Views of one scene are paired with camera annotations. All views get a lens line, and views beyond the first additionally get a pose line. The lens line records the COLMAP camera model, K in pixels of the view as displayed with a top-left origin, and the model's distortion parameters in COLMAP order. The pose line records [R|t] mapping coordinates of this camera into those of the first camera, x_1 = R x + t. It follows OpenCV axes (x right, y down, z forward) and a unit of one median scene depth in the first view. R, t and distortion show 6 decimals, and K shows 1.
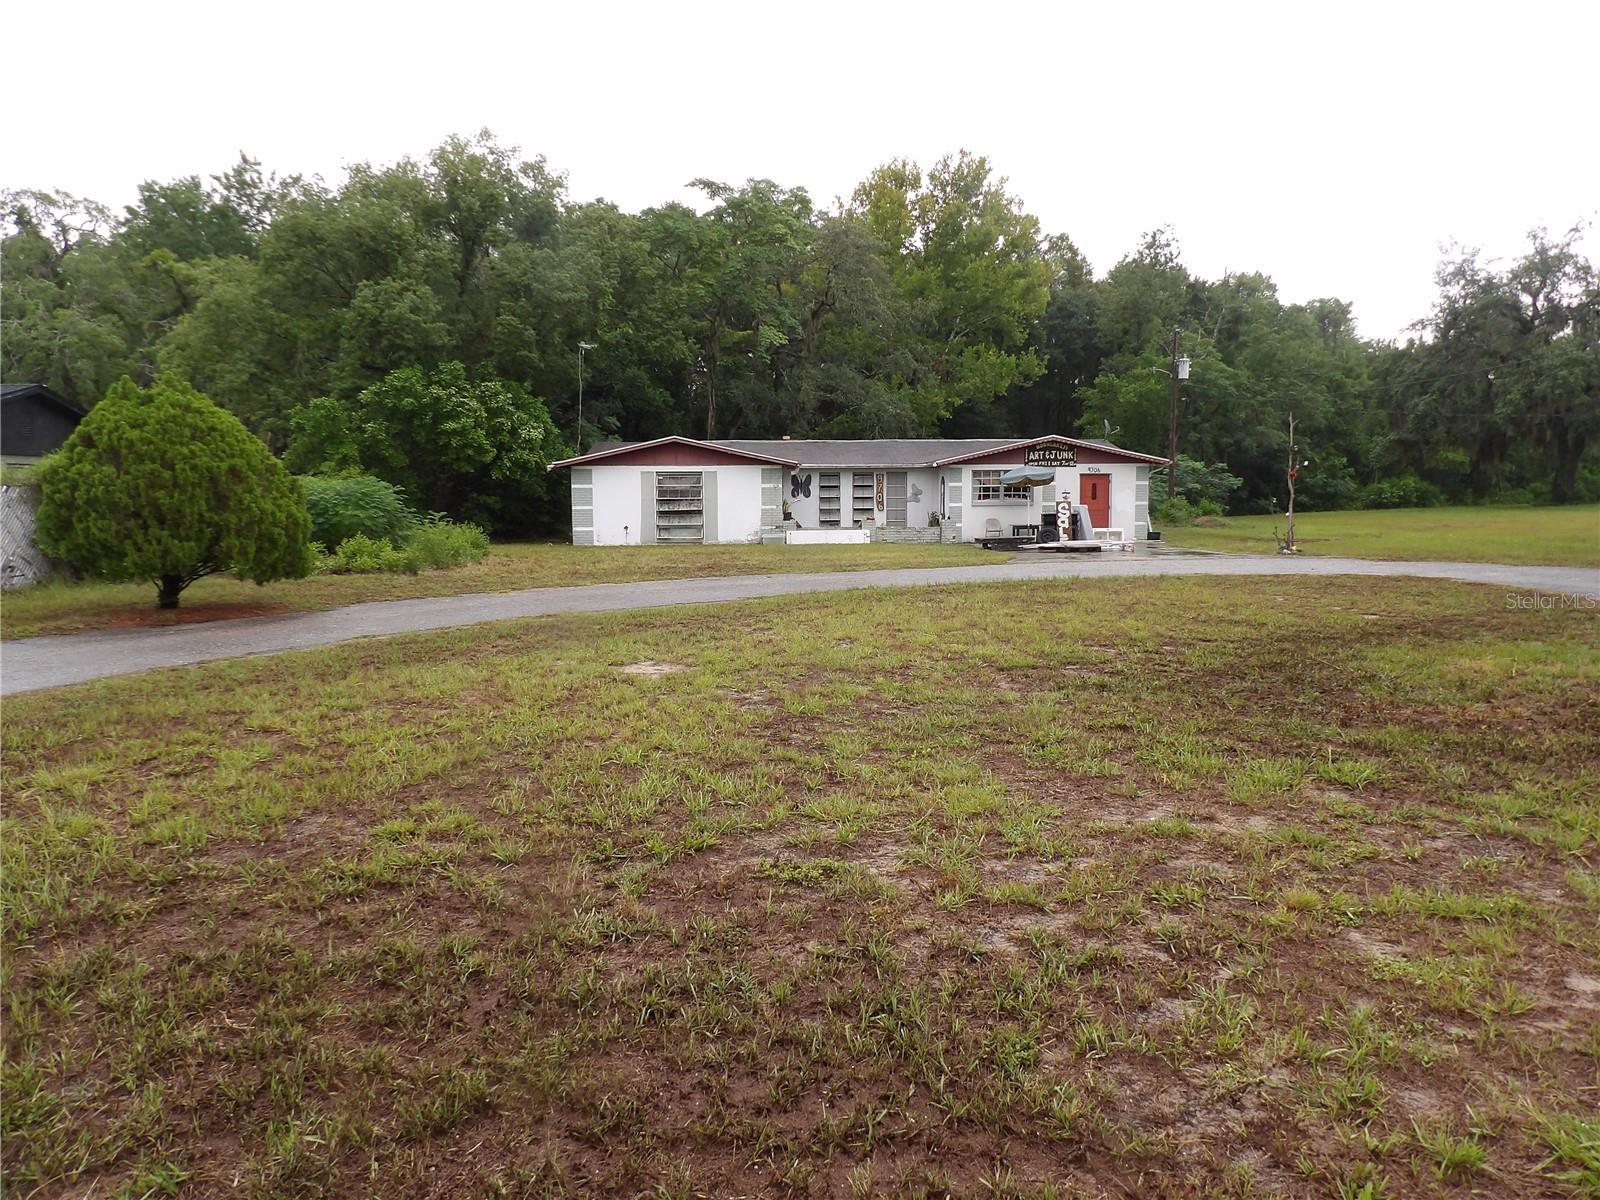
lens RADIAL K [[1149.3, 0, 797.9], [0, 1149.3, 589.9], [0, 0, 1]] dist [-0.028256, 0.032832]
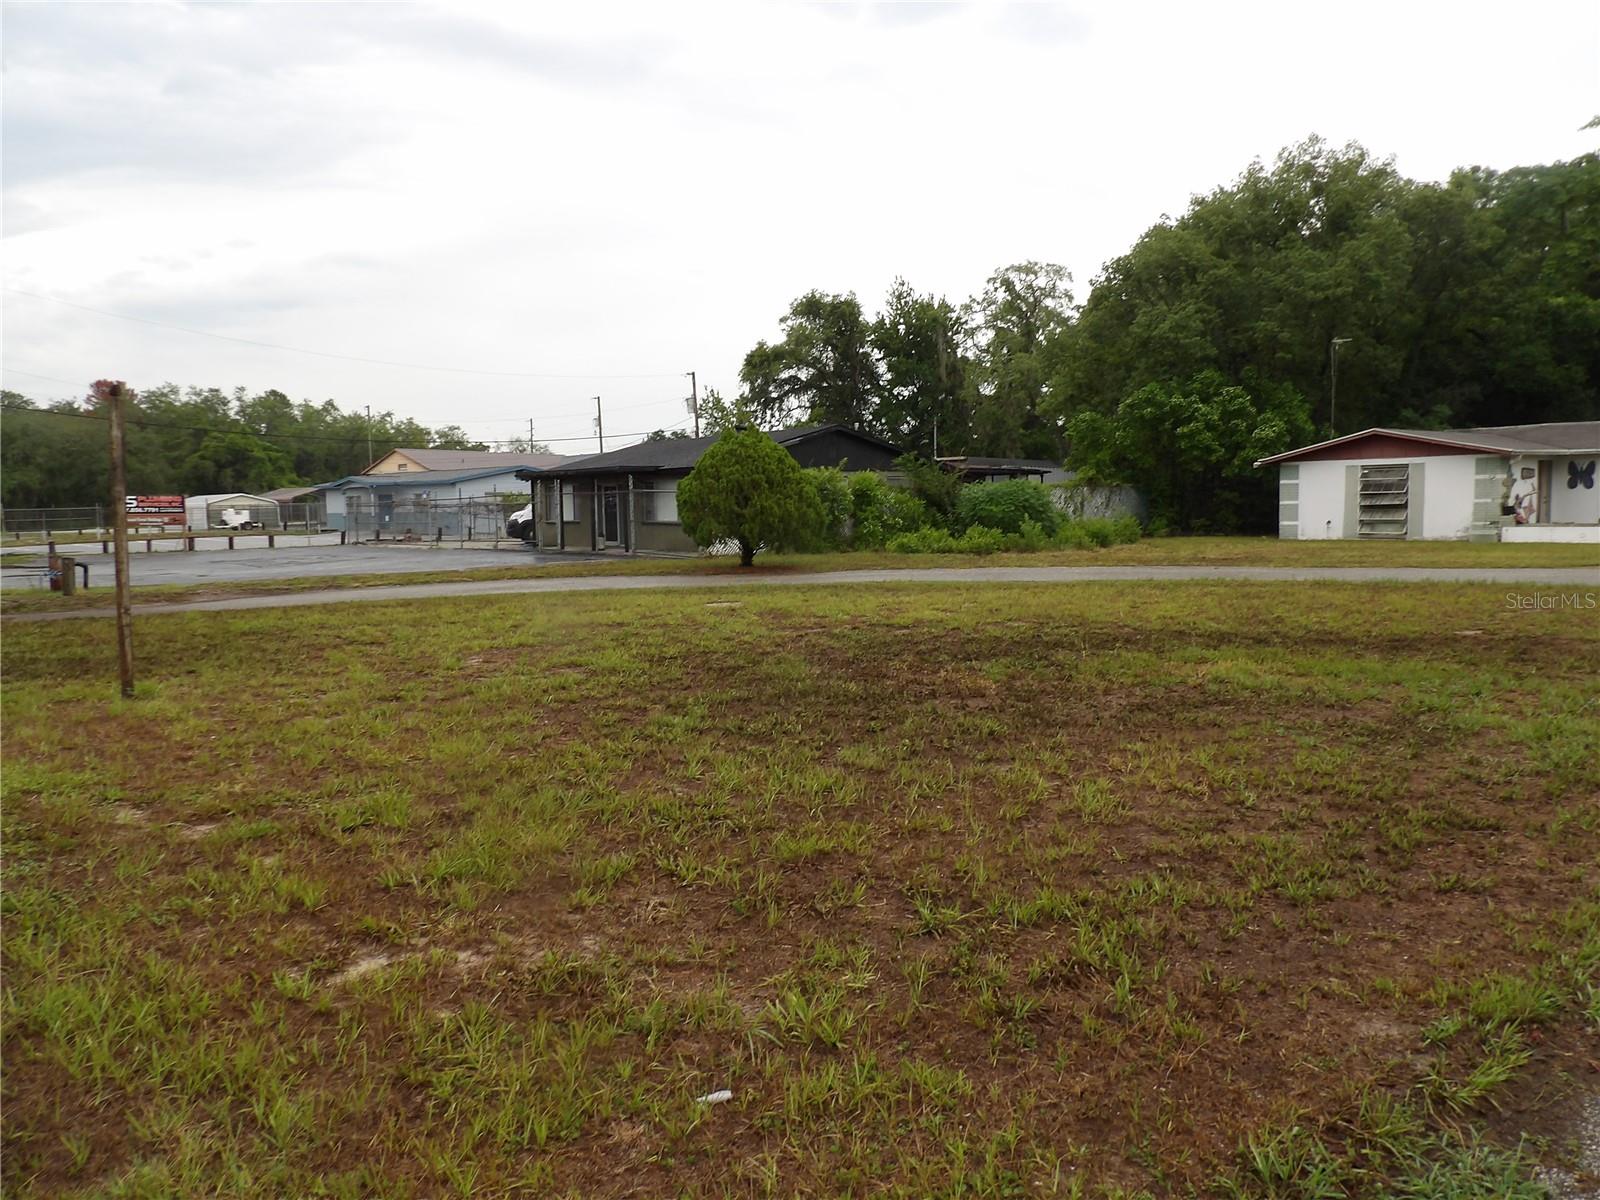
lens RADIAL K [[1117.2, 0, 809.6], [0, 1117.2, 566.8], [0, 0, 1]] dist [-0.028120, 0.045121]
pose [[0.610267, 0.040706, -0.791149, 0.310758], [-0.049368, 0.998692, 0.013304, -0.004859], [0.790656, 0.030939, 0.611479, 0.040377]]
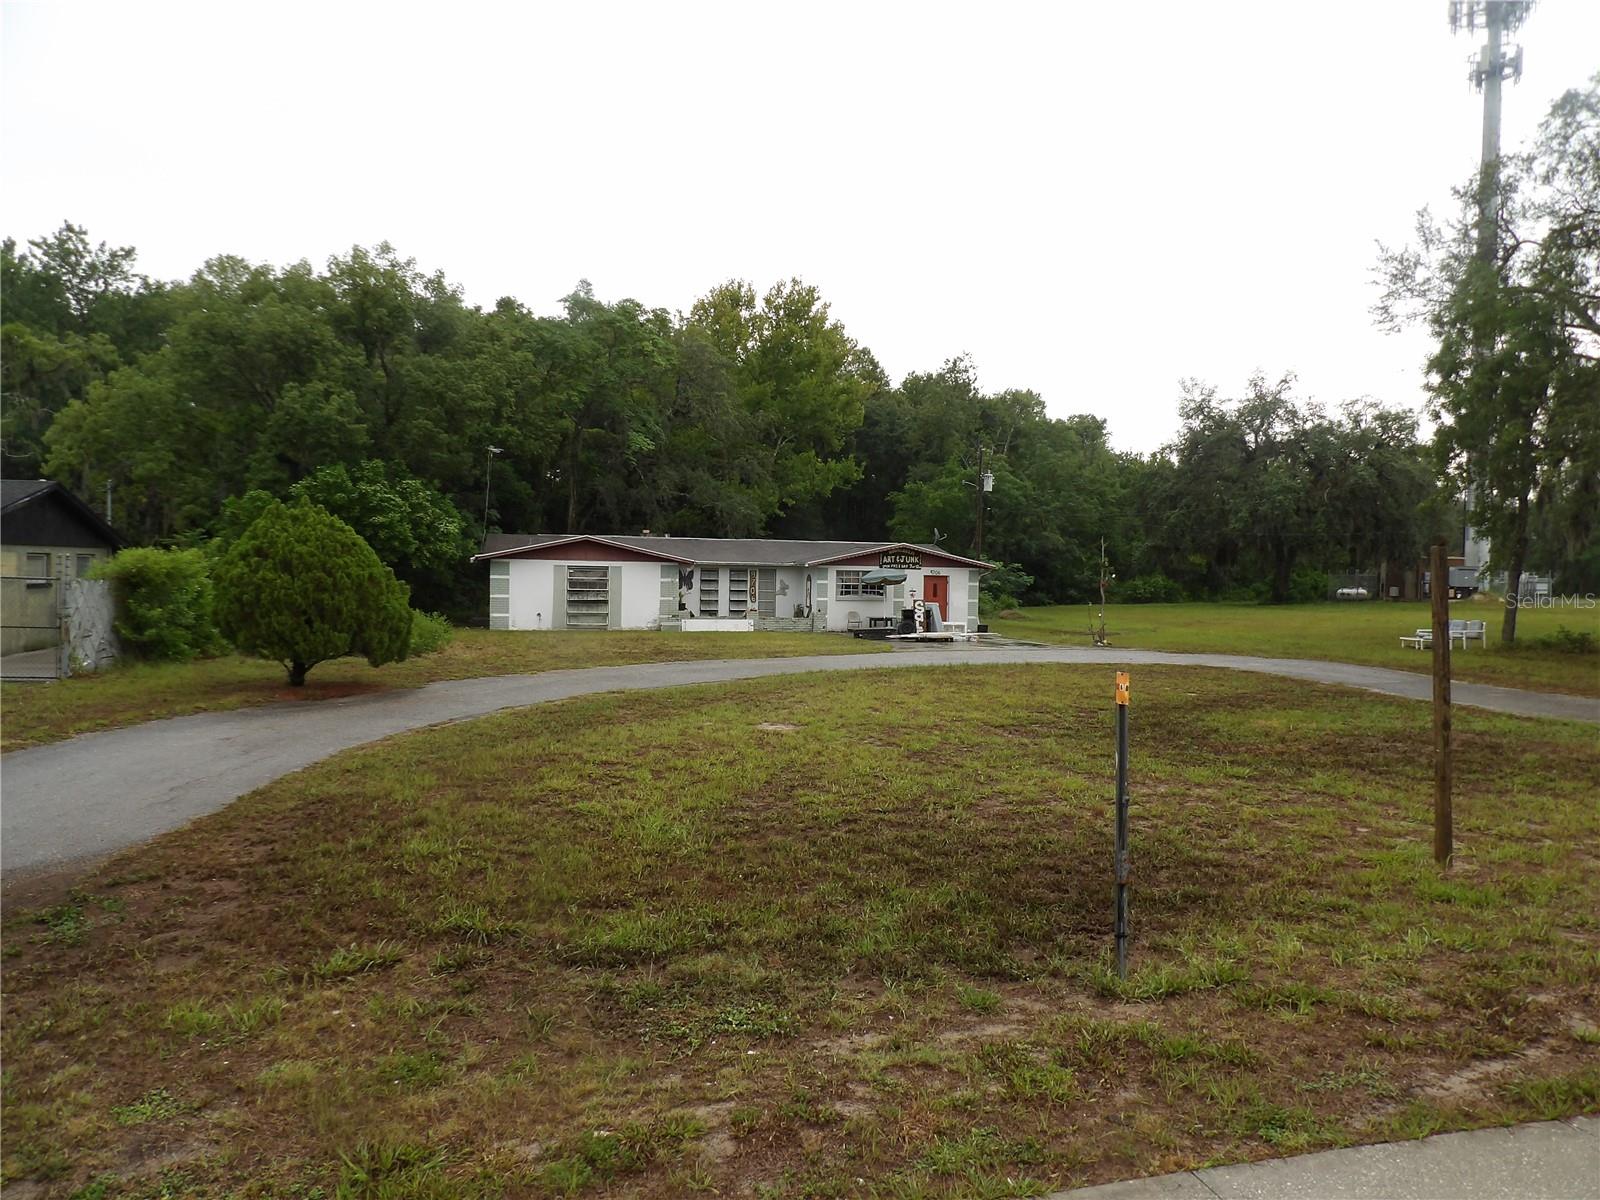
lens RADIAL K [[1141.8, 0, 800.0], [0, 1141.8, 600.0], [0, 0, 1]] dist [-0.034046, 0.061075]
pose [[0.980413, 0.018624, 0.196069, -0.106172], [-0.006750, 0.998112, -0.061052, -0.001897], [-0.196836, 0.058533, 0.978688, -0.128794]]
